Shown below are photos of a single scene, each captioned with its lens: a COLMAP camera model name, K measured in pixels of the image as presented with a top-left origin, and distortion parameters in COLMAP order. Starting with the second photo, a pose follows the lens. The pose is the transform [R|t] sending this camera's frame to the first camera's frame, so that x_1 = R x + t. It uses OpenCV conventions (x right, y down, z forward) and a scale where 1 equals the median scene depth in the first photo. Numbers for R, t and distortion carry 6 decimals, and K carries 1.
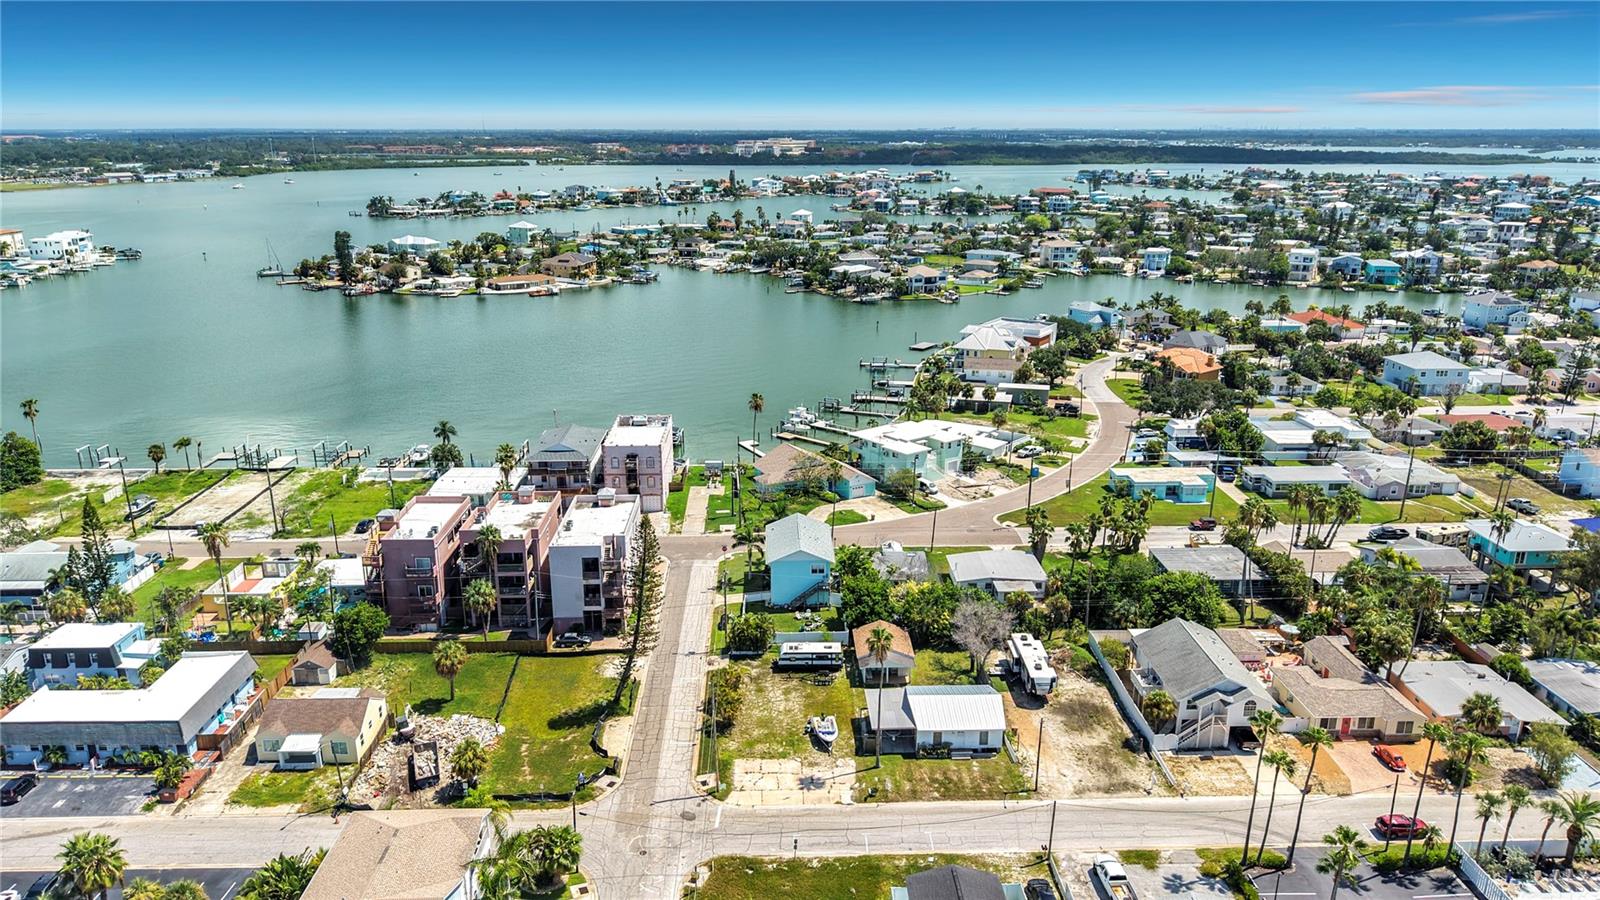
lens RADIAL K [[1070.1, 0, 799.3], [0, 1070.1, 459.0], [0, 0, 1]] dist [0.033555, -0.039493]
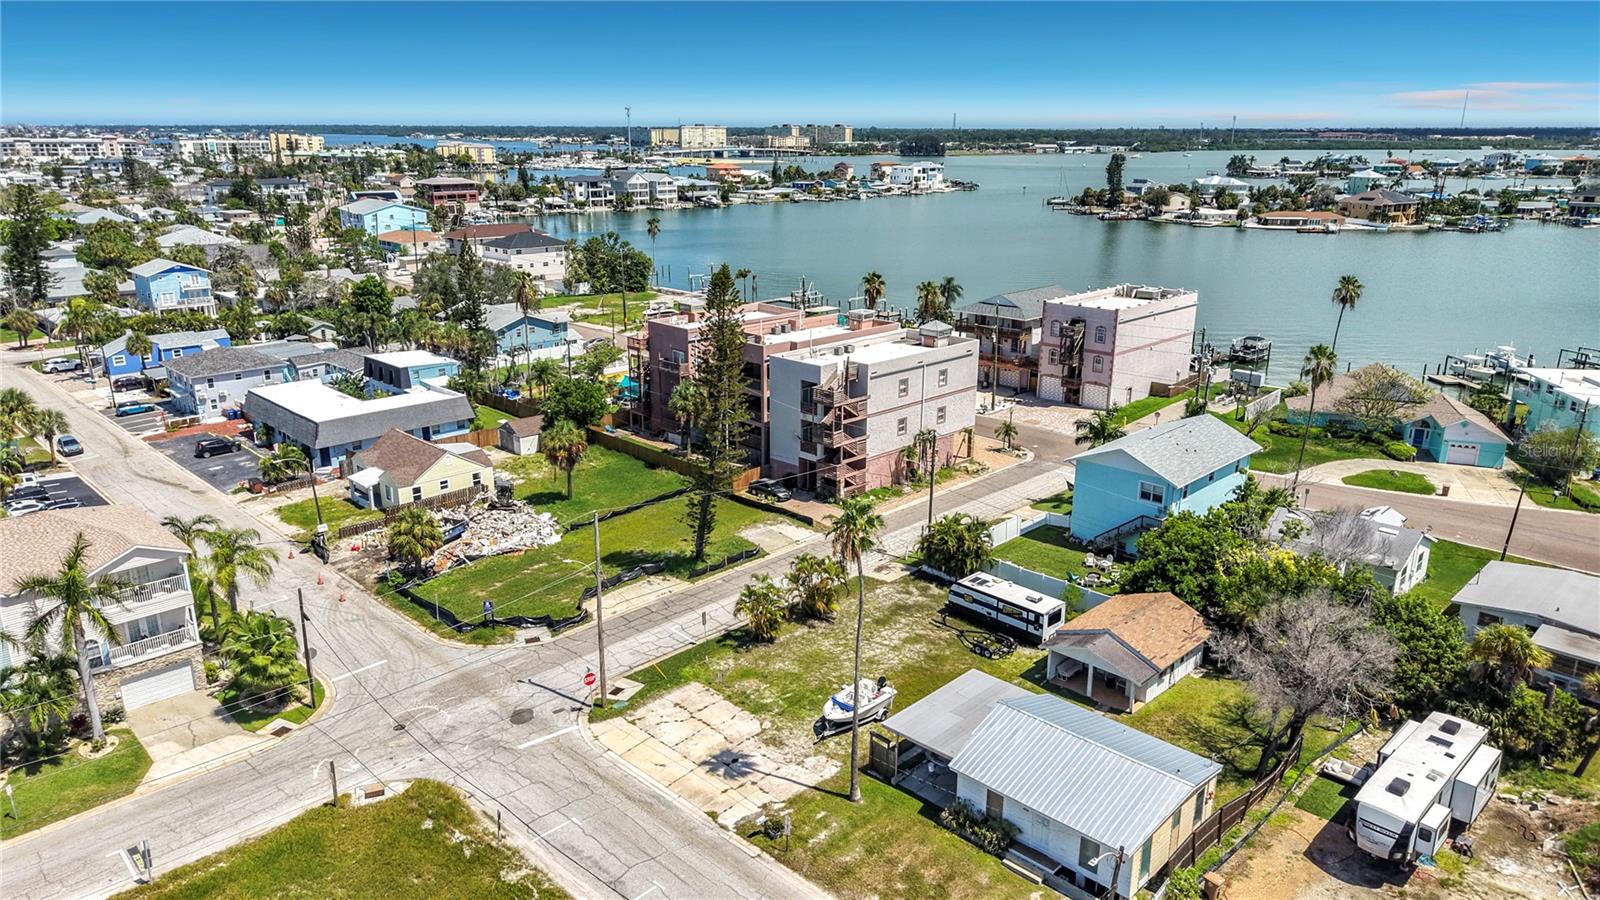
lens RADIAL K [[1080.3, 0, 798.6], [0, 1080.3, 417.8], [0, 0, 1]] dist [0.047120, -0.037324]
pose [[0.688838, 0.189857, -0.699612, 0.291375], [-0.217001, 0.974844, 0.050889, 0.080567], [0.691674, 0.116762, 0.712709, 0.491695]]
